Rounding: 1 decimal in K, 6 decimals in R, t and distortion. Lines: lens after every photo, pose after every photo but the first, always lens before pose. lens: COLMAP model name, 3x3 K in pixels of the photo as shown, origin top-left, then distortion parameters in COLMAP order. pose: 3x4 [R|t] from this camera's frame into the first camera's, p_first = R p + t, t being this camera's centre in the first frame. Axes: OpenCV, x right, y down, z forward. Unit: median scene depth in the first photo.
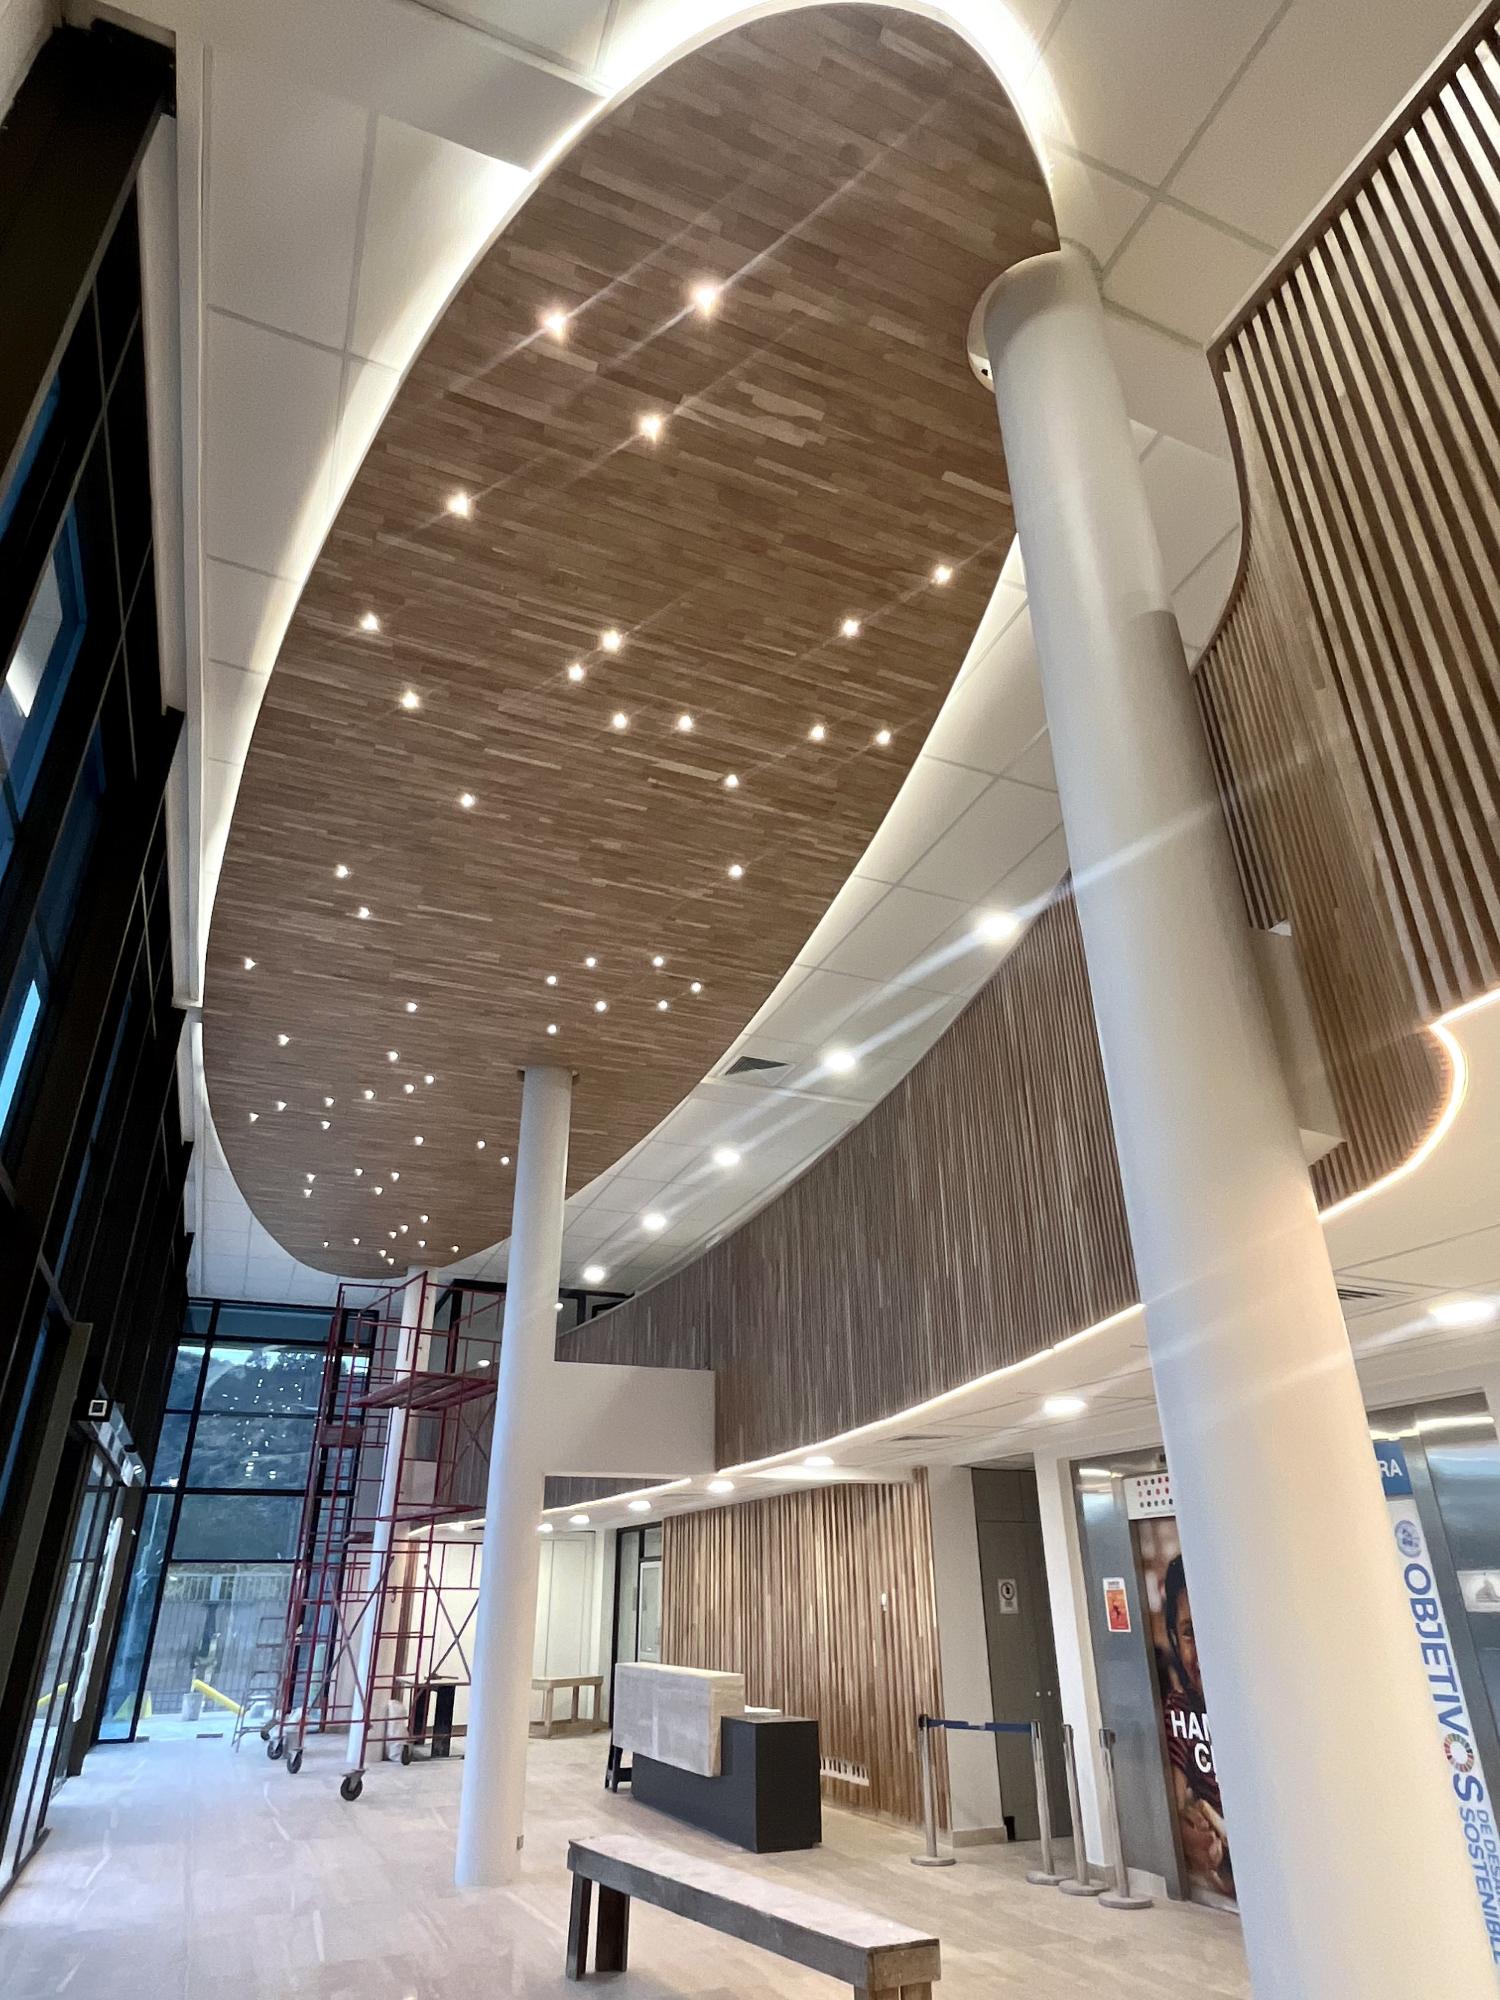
lens RADIAL K [[1176.2, 0, 750.0], [0, 1176.2, 1000.0], [0, 0, 1]] dist [0.044830, -0.000029]
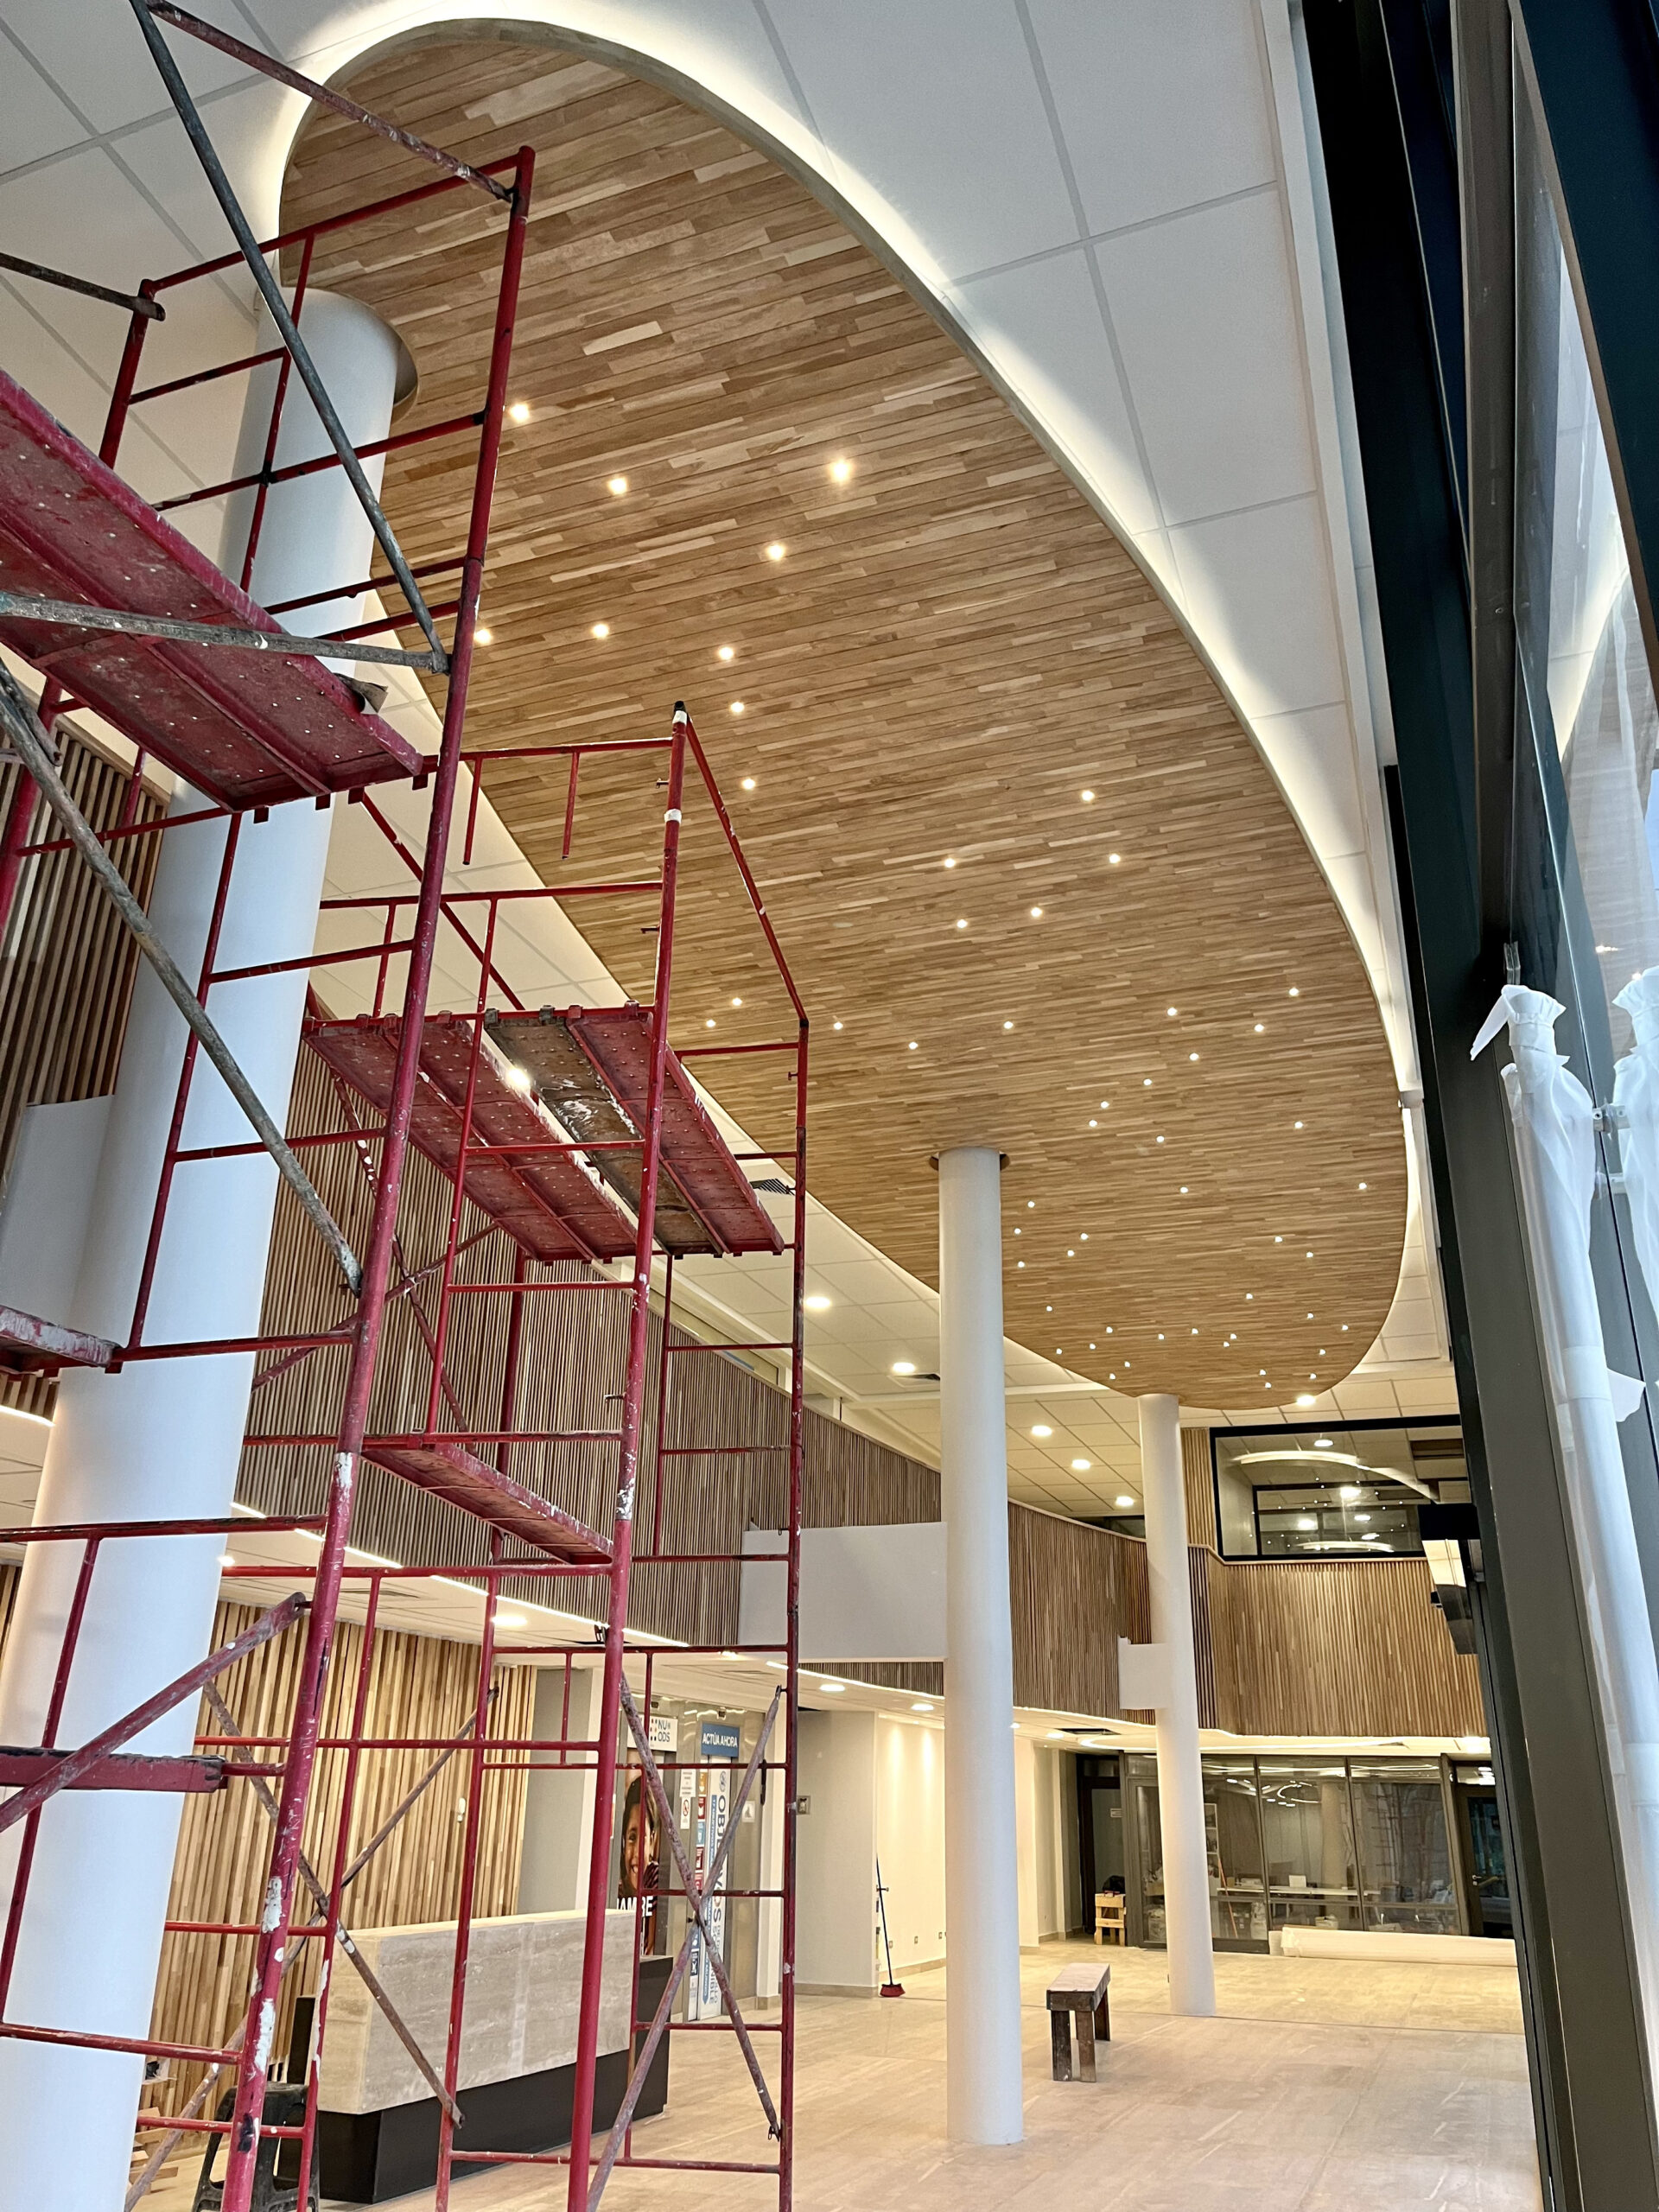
lens RADIAL K [[1660.4, 0, 829.5], [0, 1660.4, 1106.0], [0, 0, 1]] dist [0.003050, 0.001748]
pose [[-0.733060, 0.261211, 0.628006, -0.854670], [-0.321022, 0.681131, -0.658031, 0.839609], [-0.599640, -0.683980, -0.415456, 1.645951]]
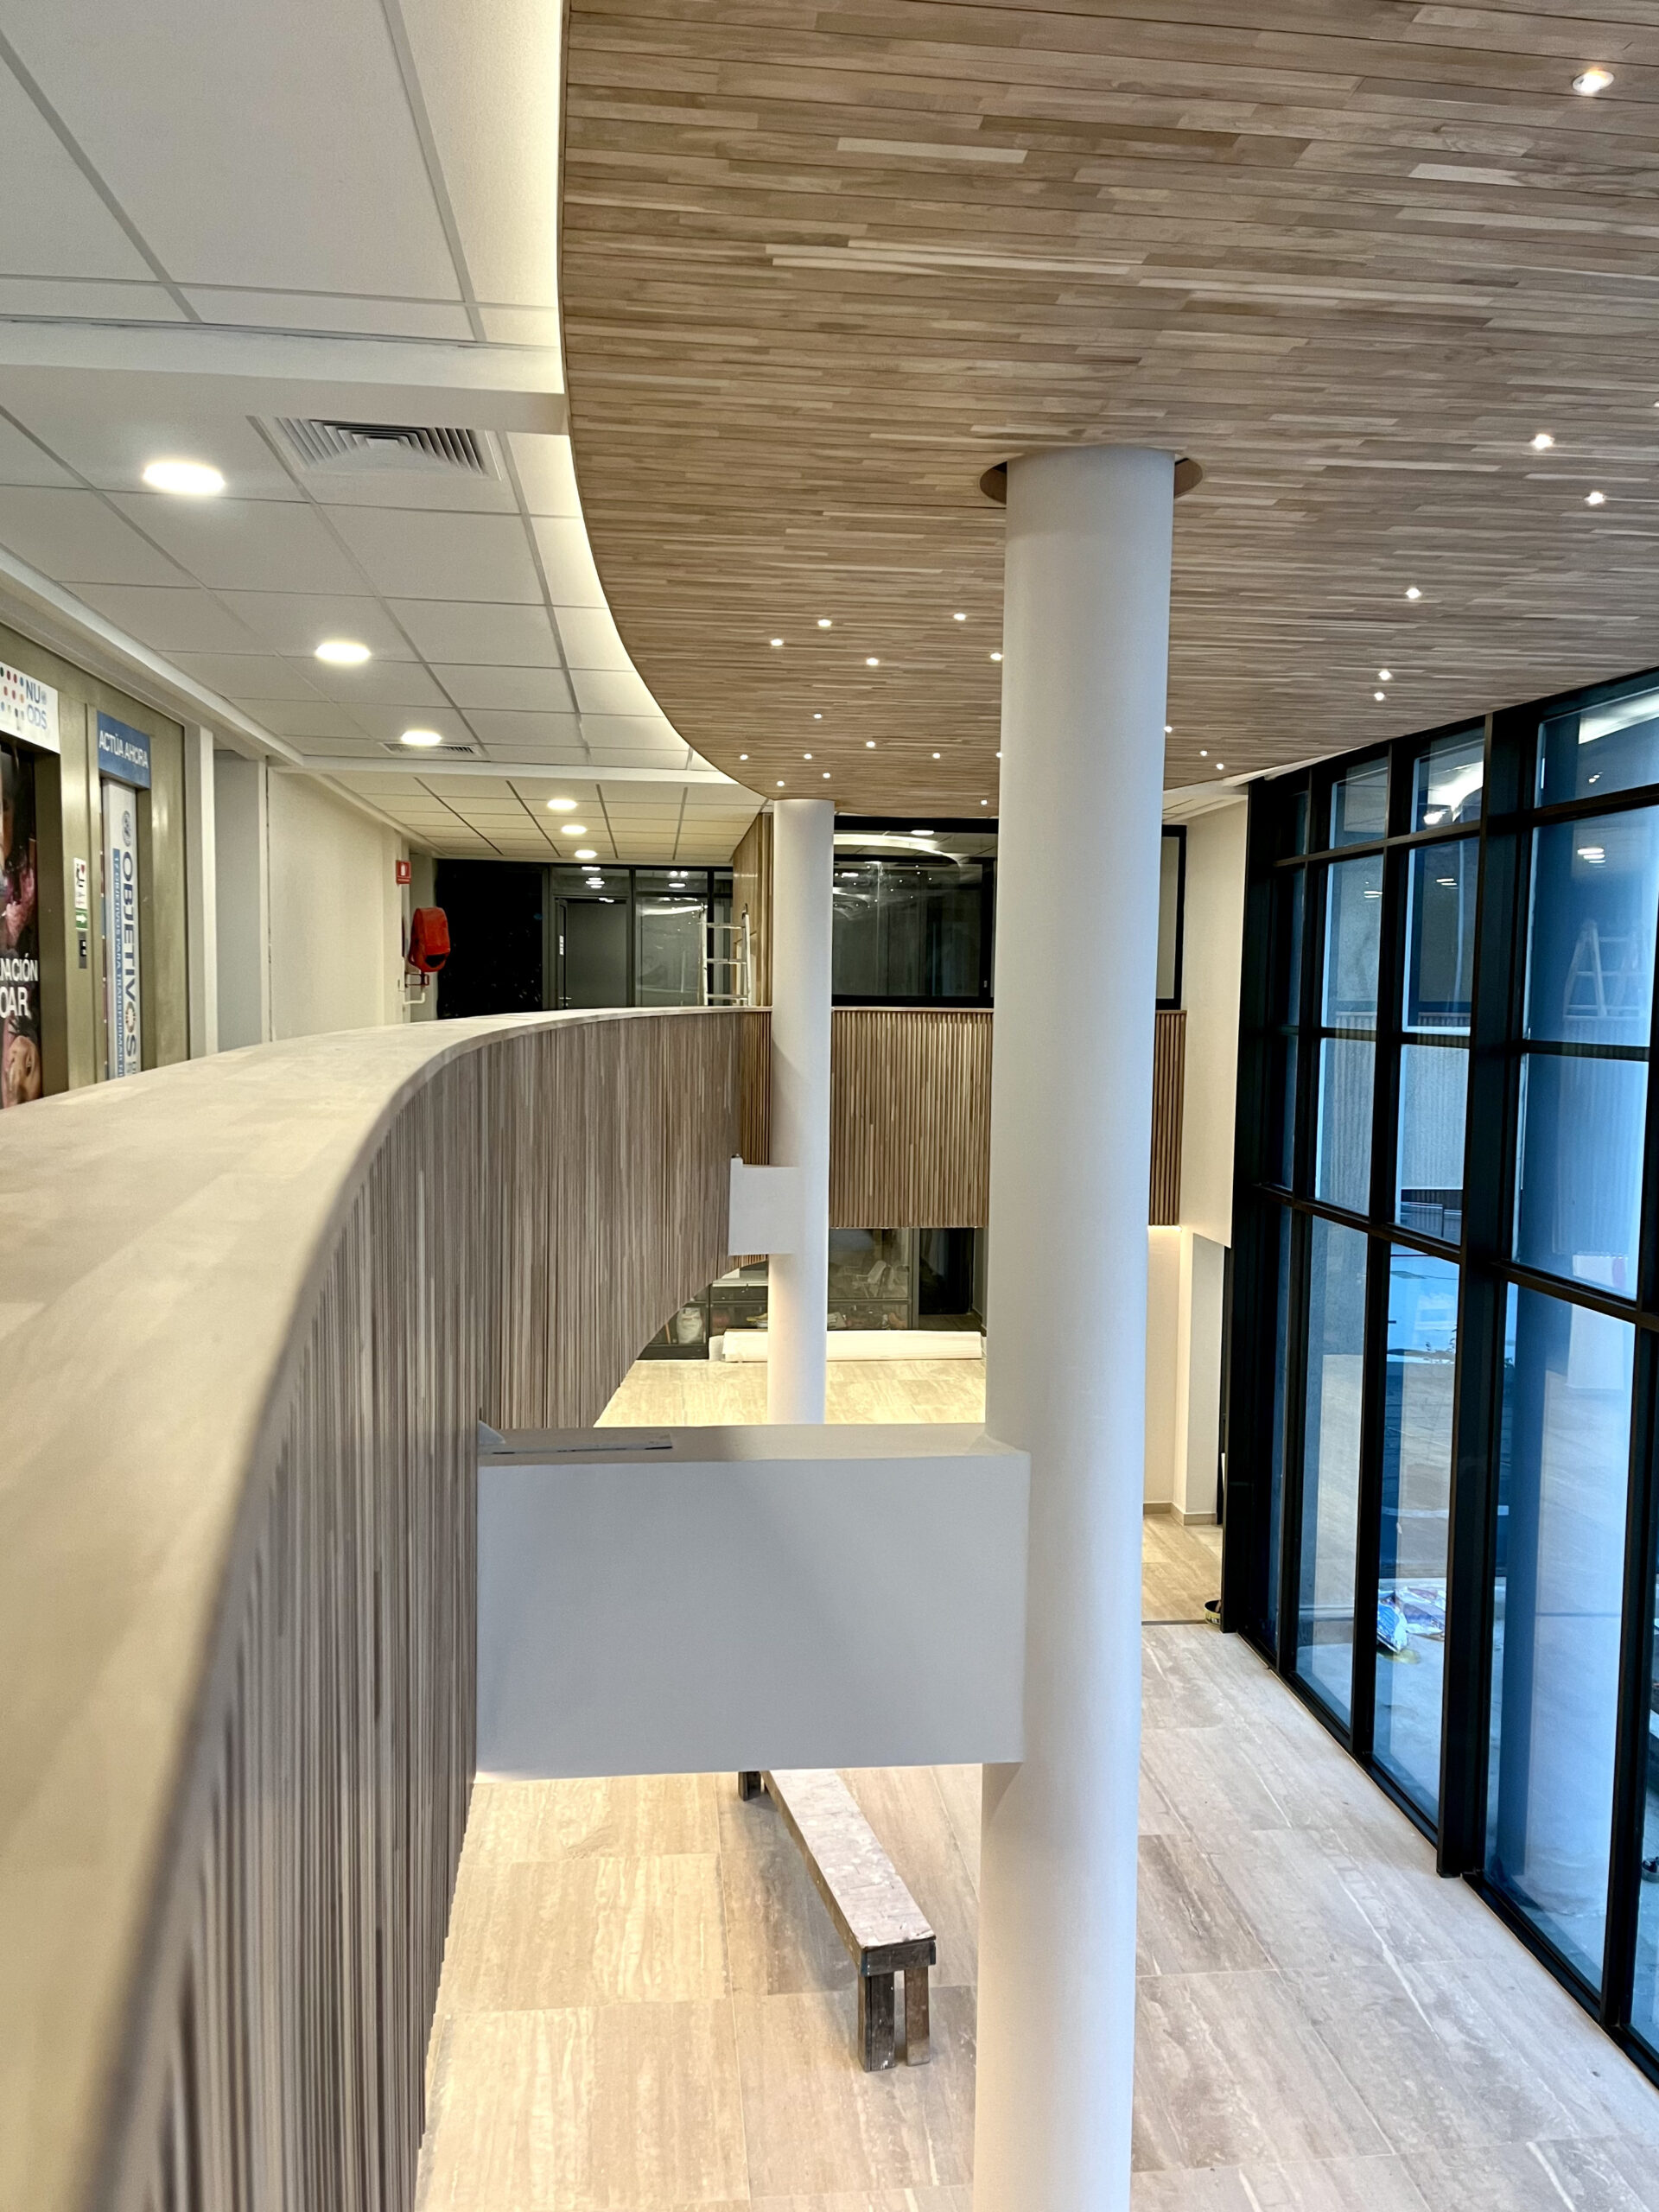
lens RADIAL K [[1660.4, 0, 829.5], [0, 1660.4, 1106.0], [0, 0, 1]] dist [0.003050, 0.001748]
pose [[-0.960050, -0.023105, 0.278874, -0.229103], [-0.131590, 0.916797, -0.377052, 0.374593], [-0.246959, -0.398685, -0.883211, 1.399213]]
